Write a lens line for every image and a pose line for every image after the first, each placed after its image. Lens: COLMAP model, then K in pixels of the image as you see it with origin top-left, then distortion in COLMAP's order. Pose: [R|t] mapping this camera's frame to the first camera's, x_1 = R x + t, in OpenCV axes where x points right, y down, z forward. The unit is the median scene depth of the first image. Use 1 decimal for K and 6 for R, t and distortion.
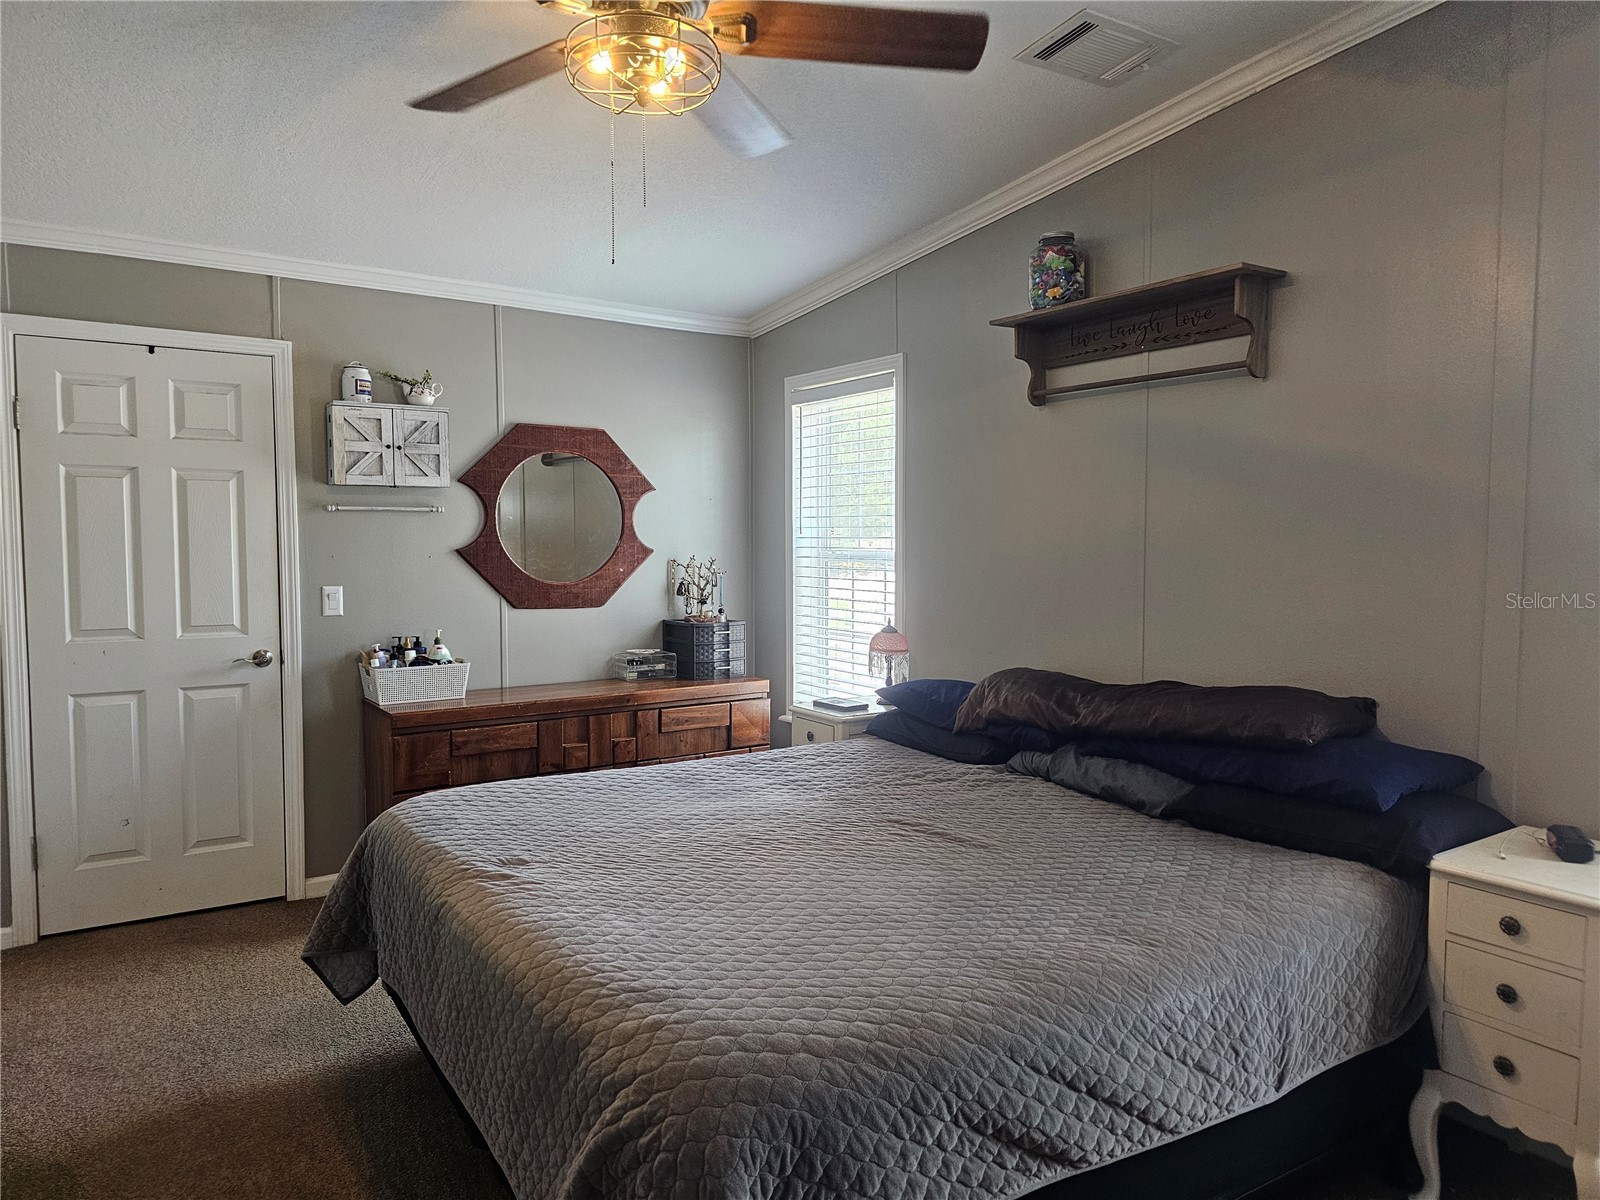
lens RADIAL K [[1090.7, 0, 807.8], [0, 1090.7, 603.6], [0, 0, 1]] dist [0.058751, -0.053683]
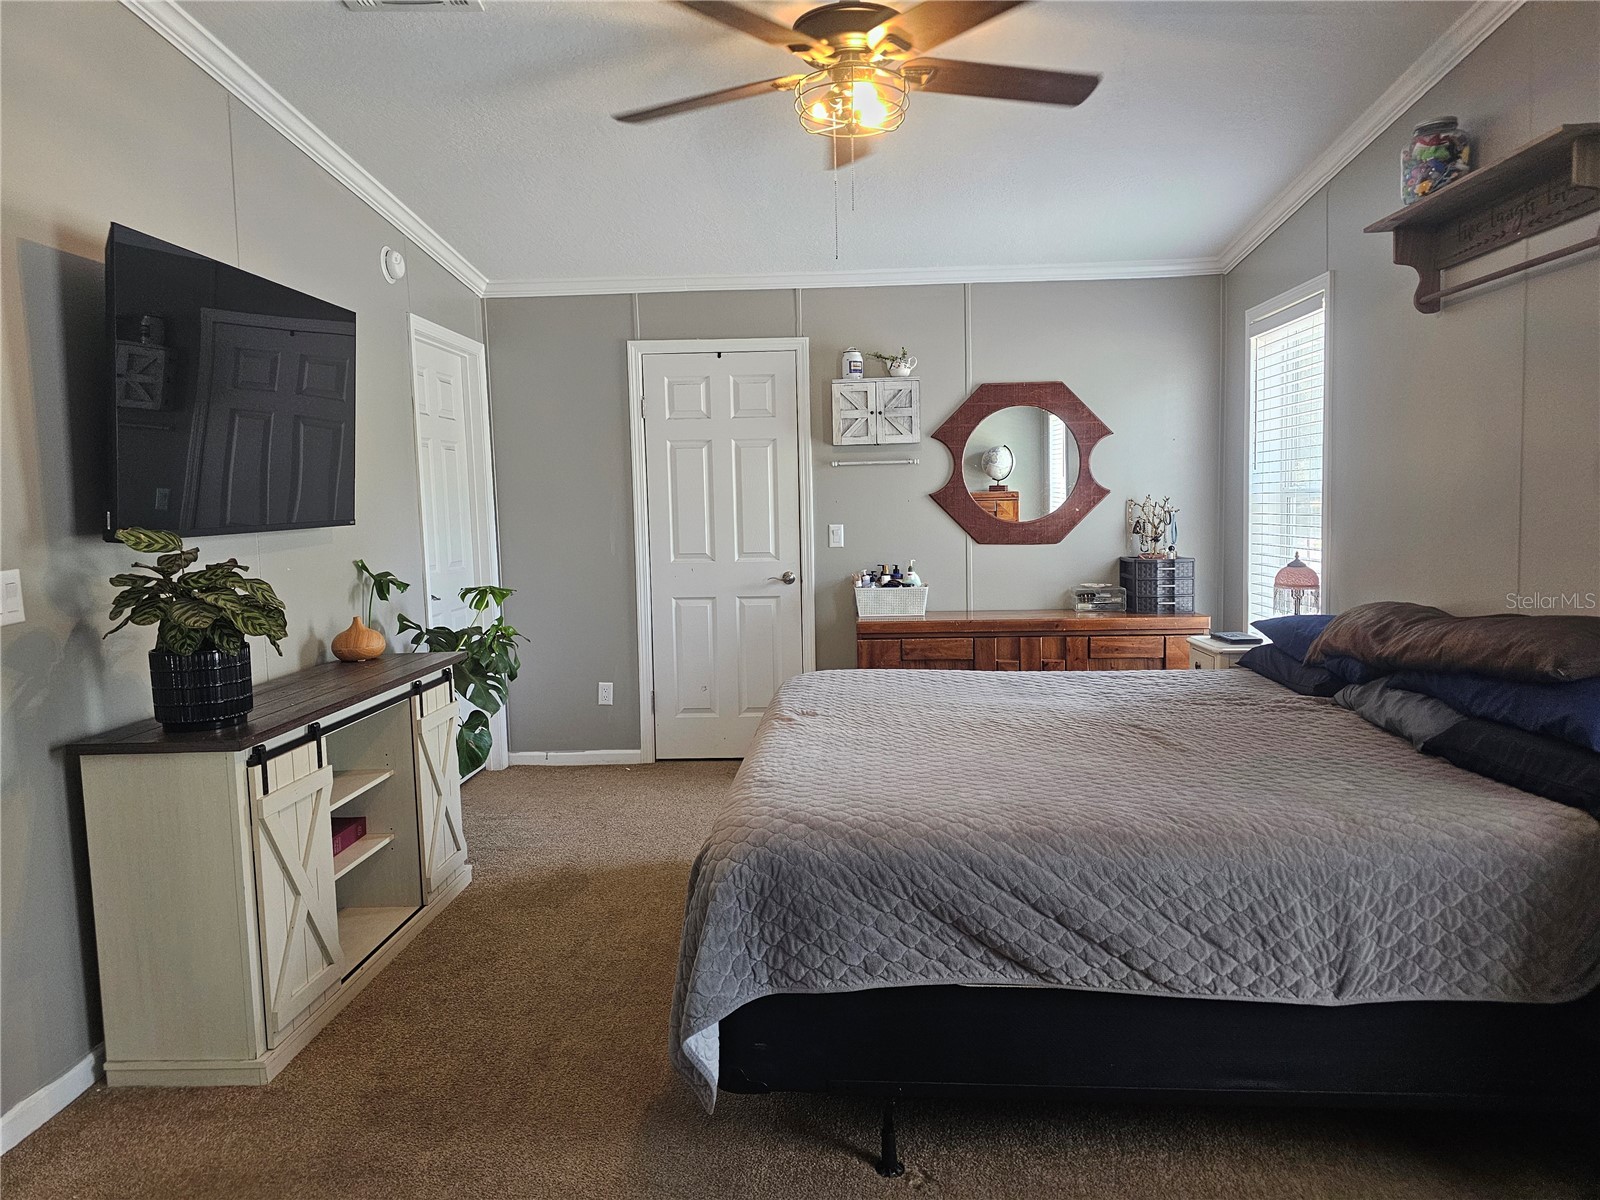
lens RADIAL K [[1090.7, 0, 803.3], [0, 1090.7, 591.0], [0, 0, 1]] dist [0.058751, -0.053683]
pose [[0.791571, 0.029174, -0.610381, 0.358045], [-0.015941, 0.999506, 0.027100, 0.031747], [0.610870, -0.011721, 0.791644, -0.041368]]
